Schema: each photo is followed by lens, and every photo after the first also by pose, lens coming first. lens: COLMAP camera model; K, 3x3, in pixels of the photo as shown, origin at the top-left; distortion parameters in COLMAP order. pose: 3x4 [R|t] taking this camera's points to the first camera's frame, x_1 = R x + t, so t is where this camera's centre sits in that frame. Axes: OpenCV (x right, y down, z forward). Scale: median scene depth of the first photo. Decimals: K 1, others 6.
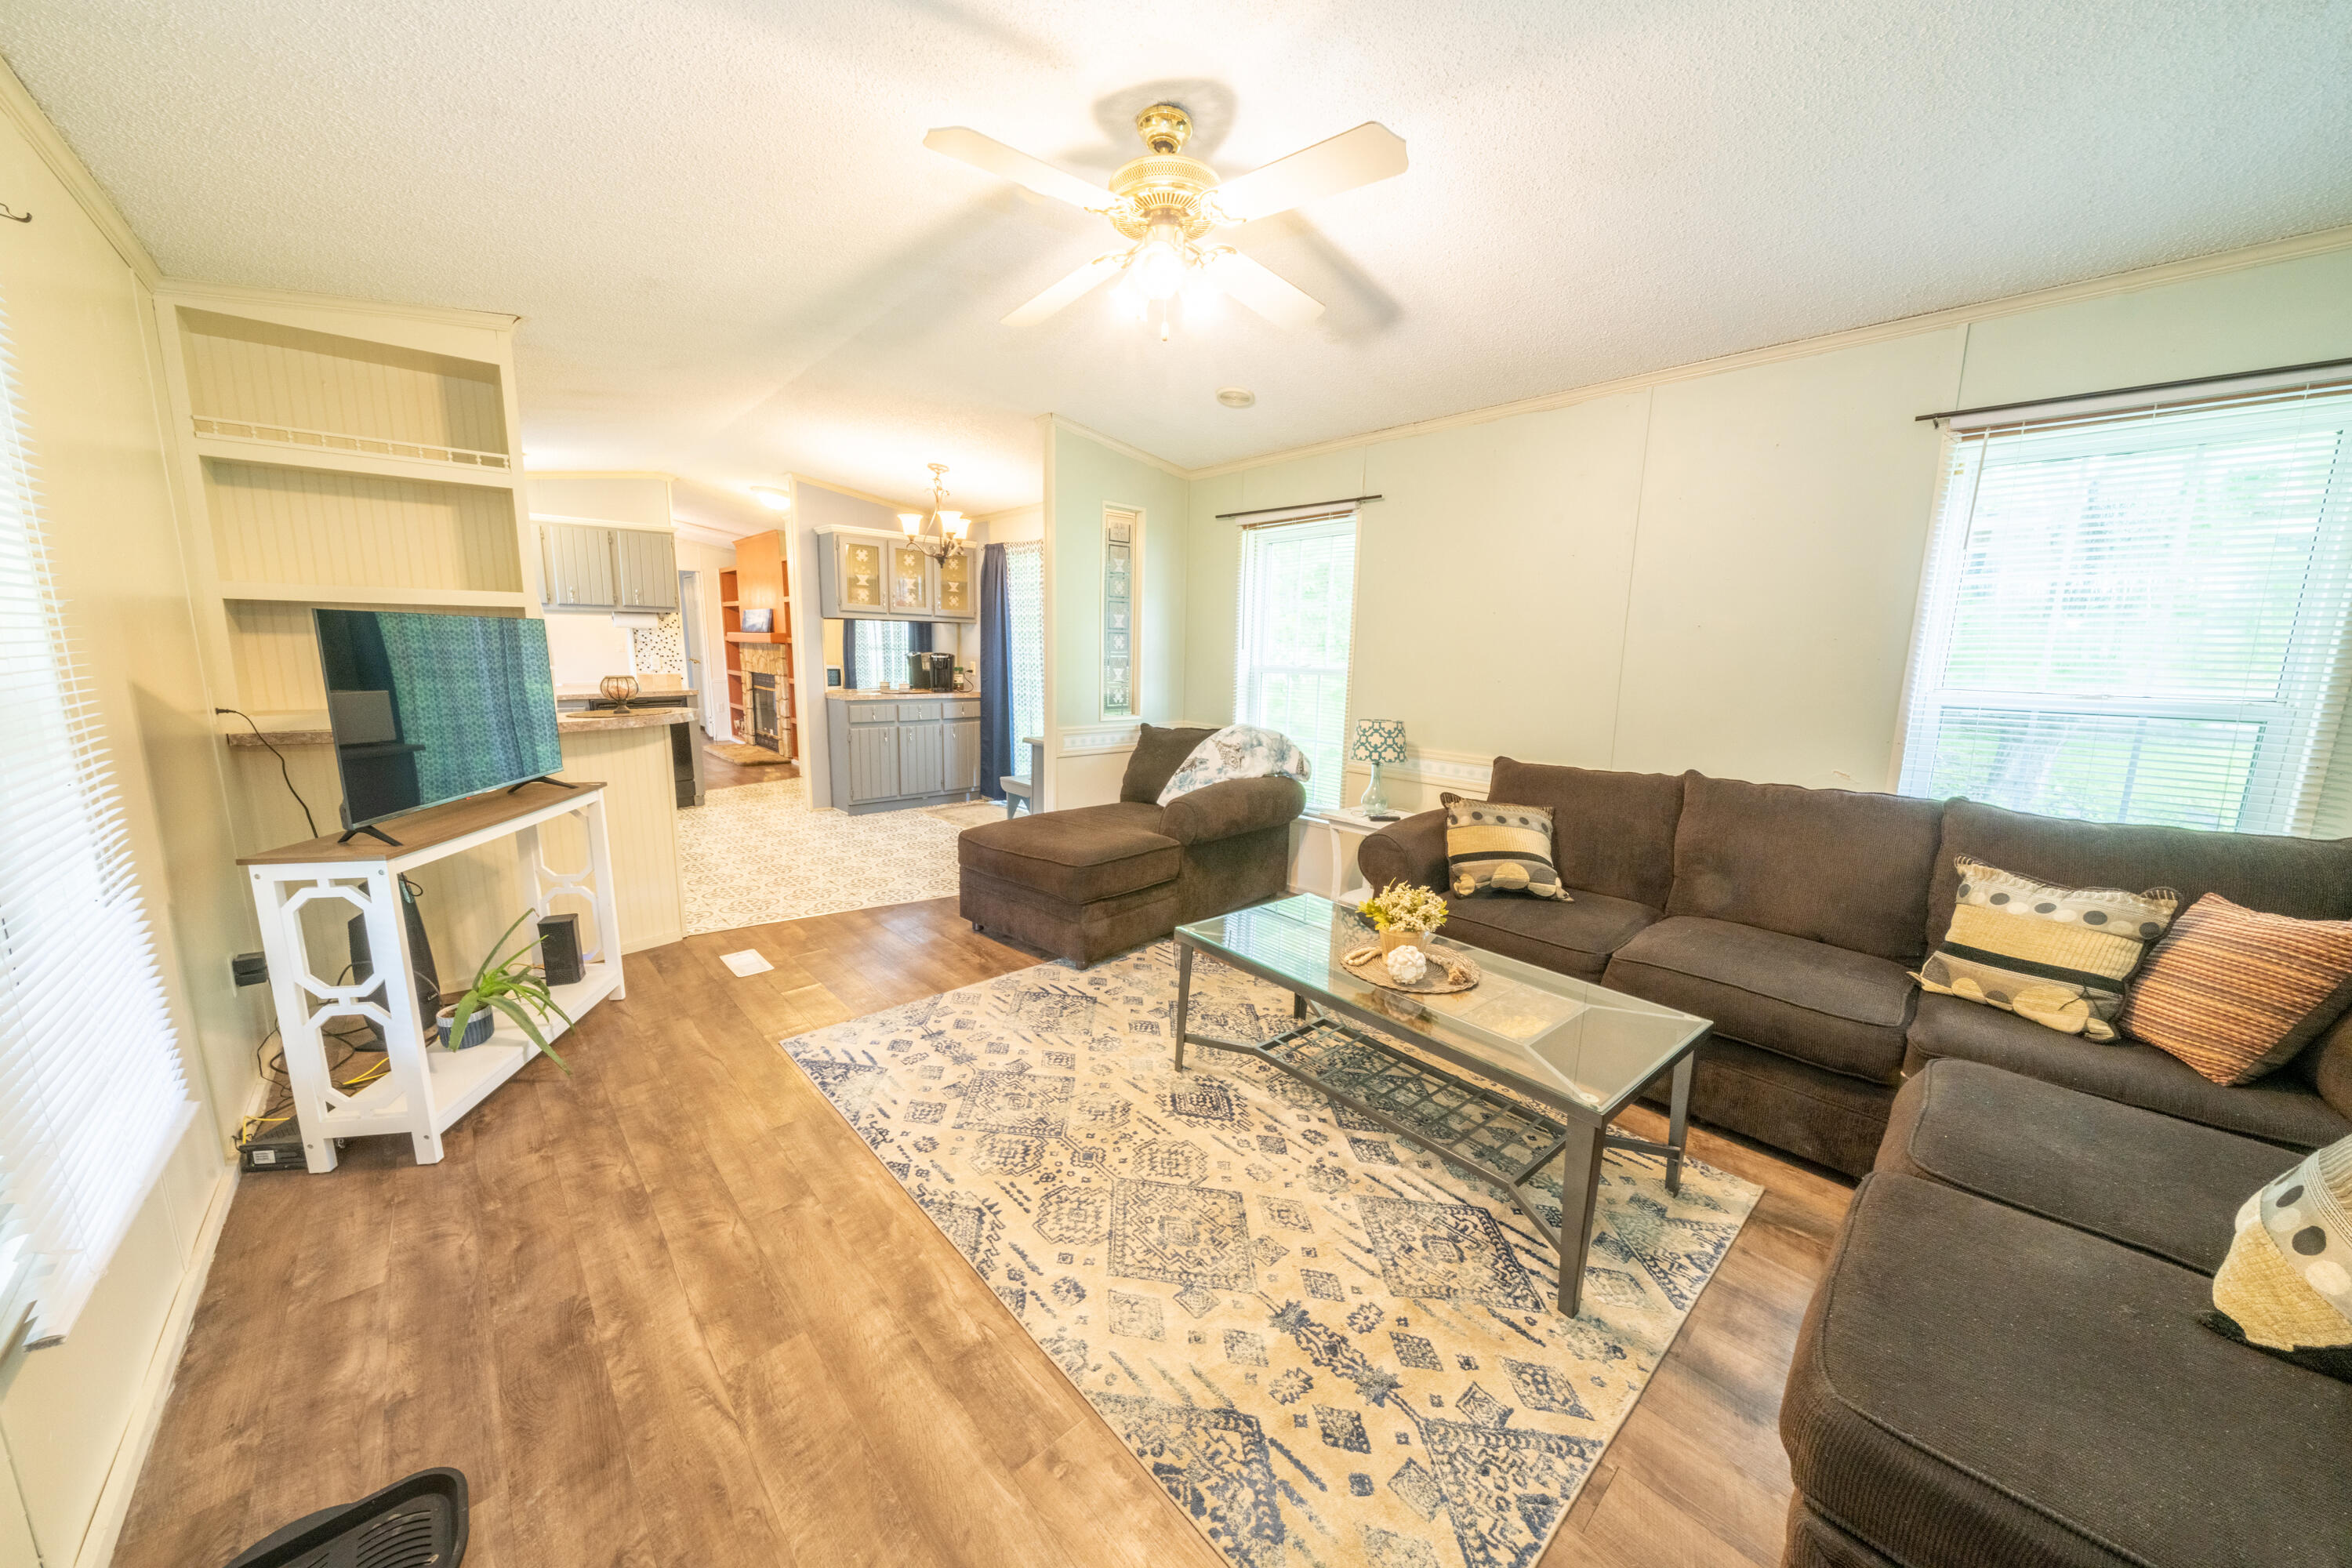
lens RADIAL K [[817.1, 0, 1166.7], [0, 817.1, 786.3], [0, 0, 1]] dist [-0.000938, -0.000041]
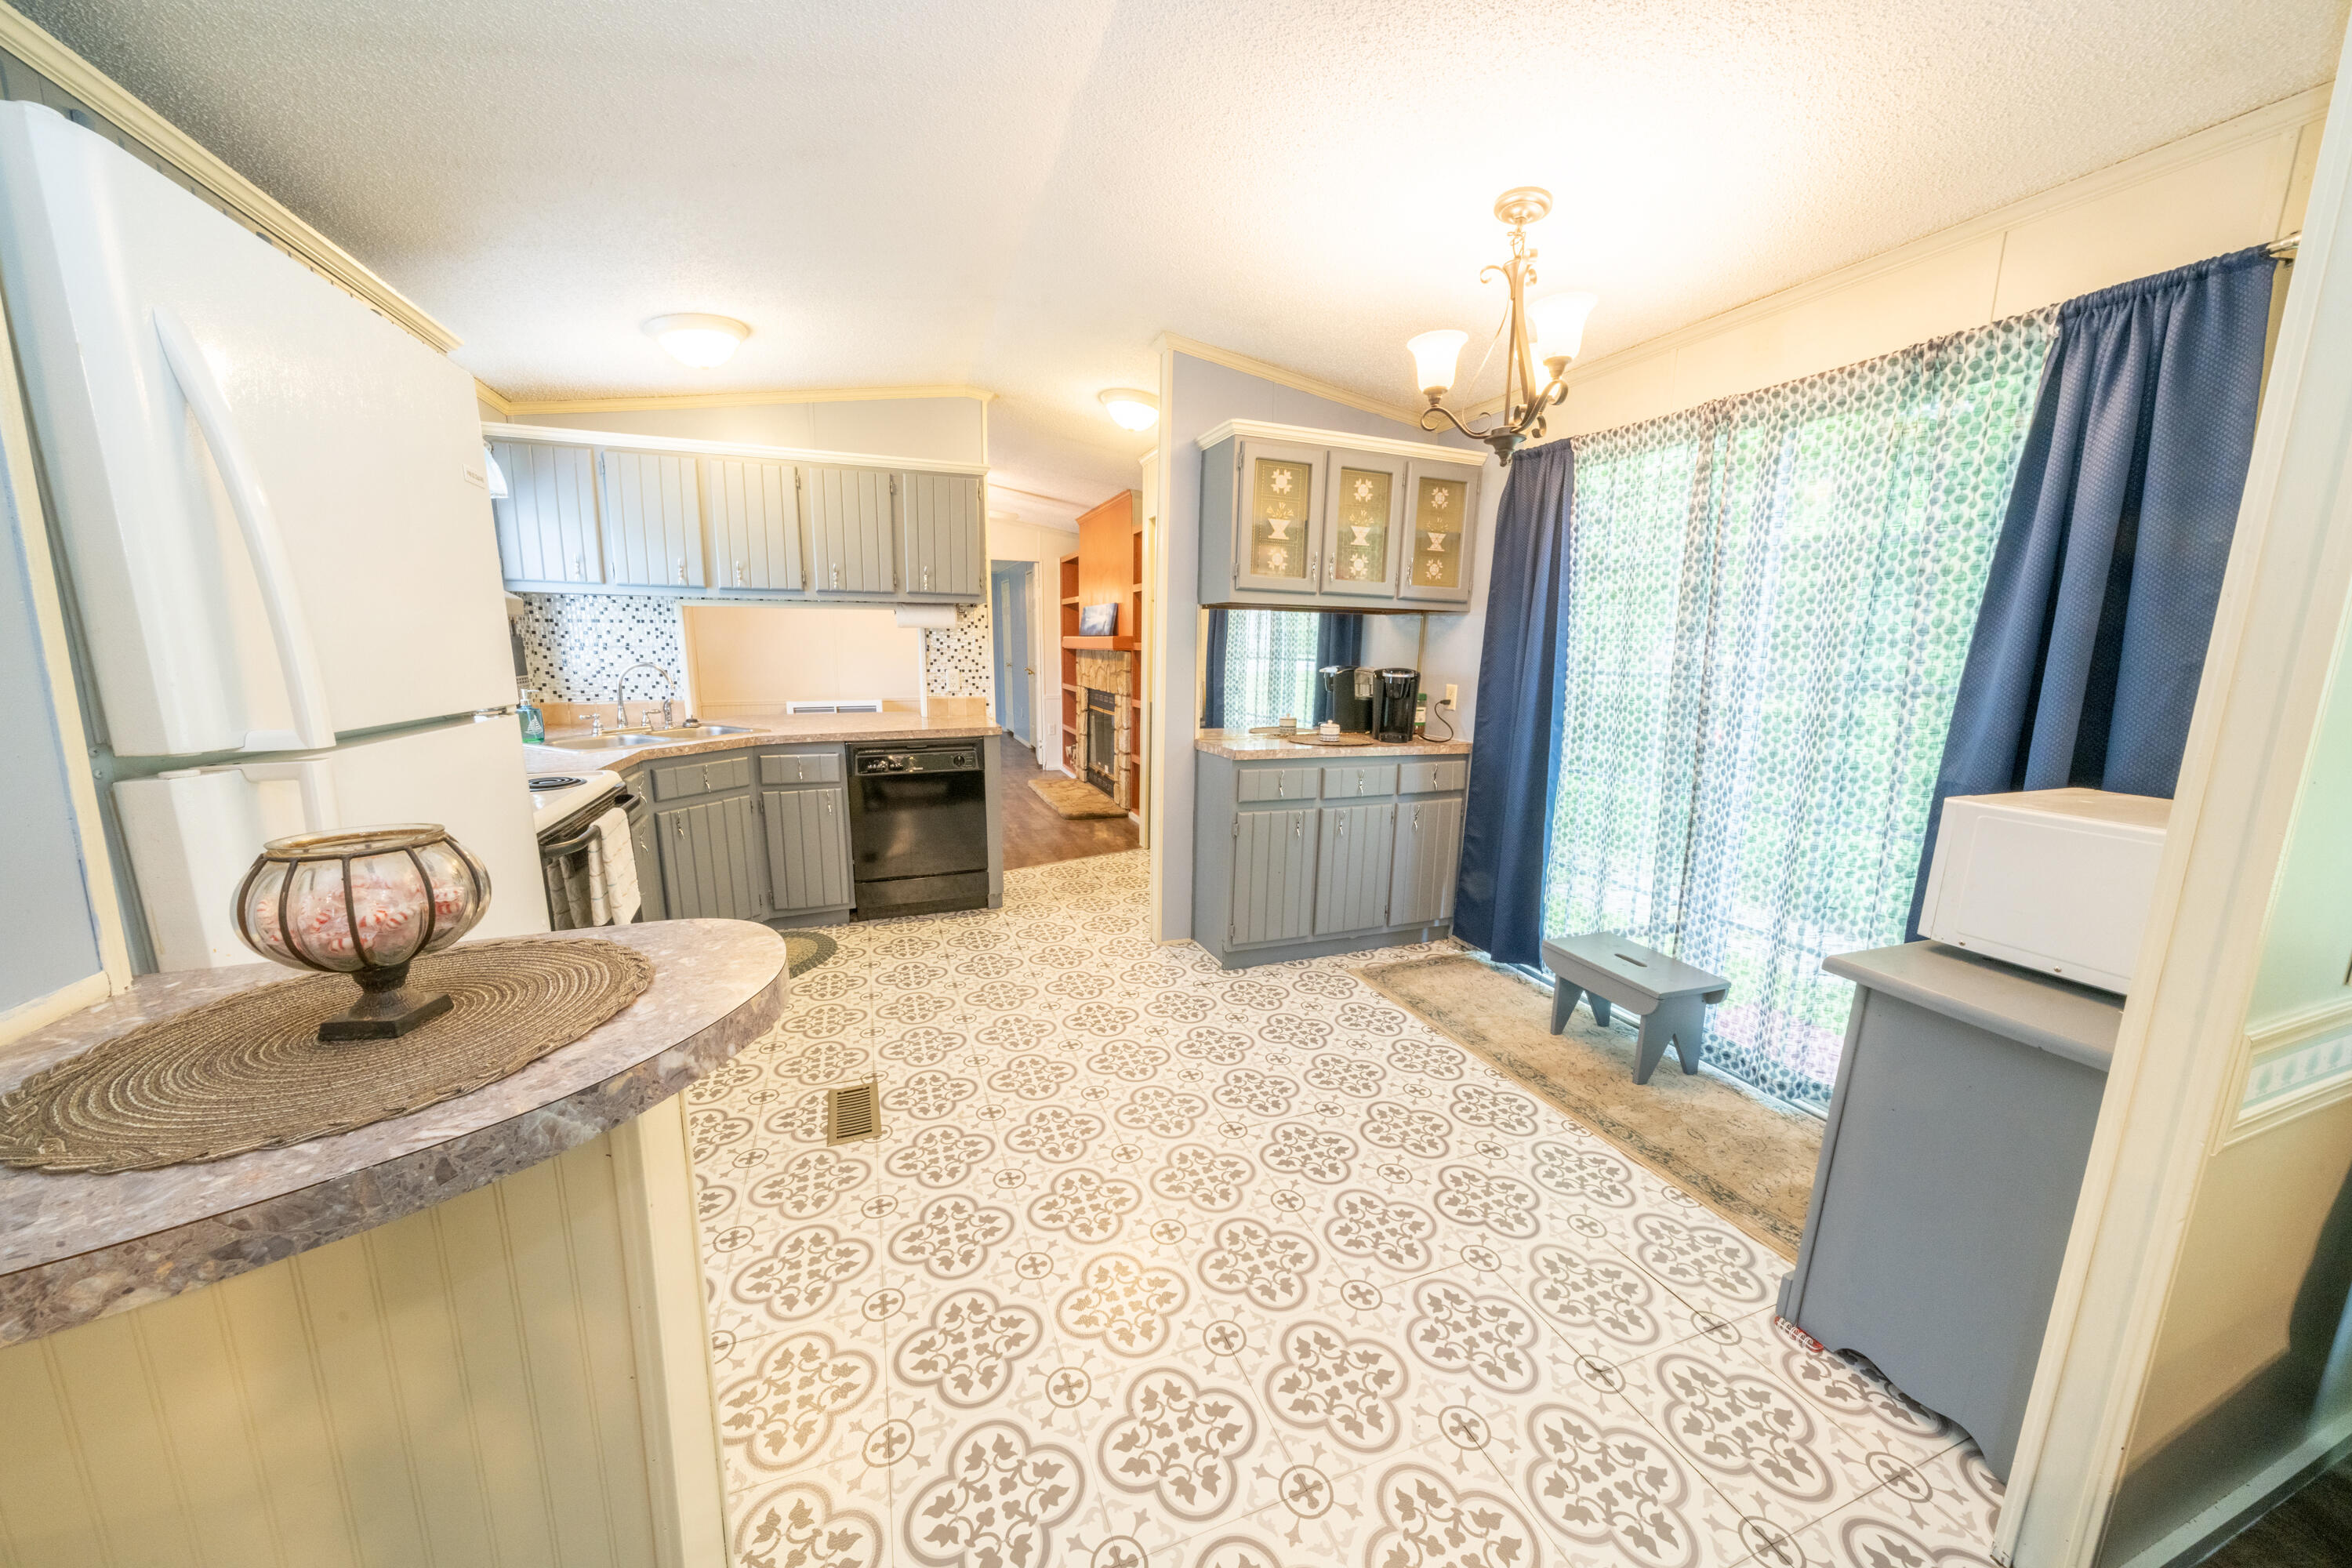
lens RADIAL K [[817.1, 0, 1166.7], [0, 817.1, 786.3], [0, 0, 1]] dist [-0.000938, -0.000041]
pose [[0.928066, 0.058950, -0.367721, -0.193489], [-0.061492, 0.998096, 0.004812, -0.071054], [0.367304, 0.018146, 0.929924, 0.401161]]
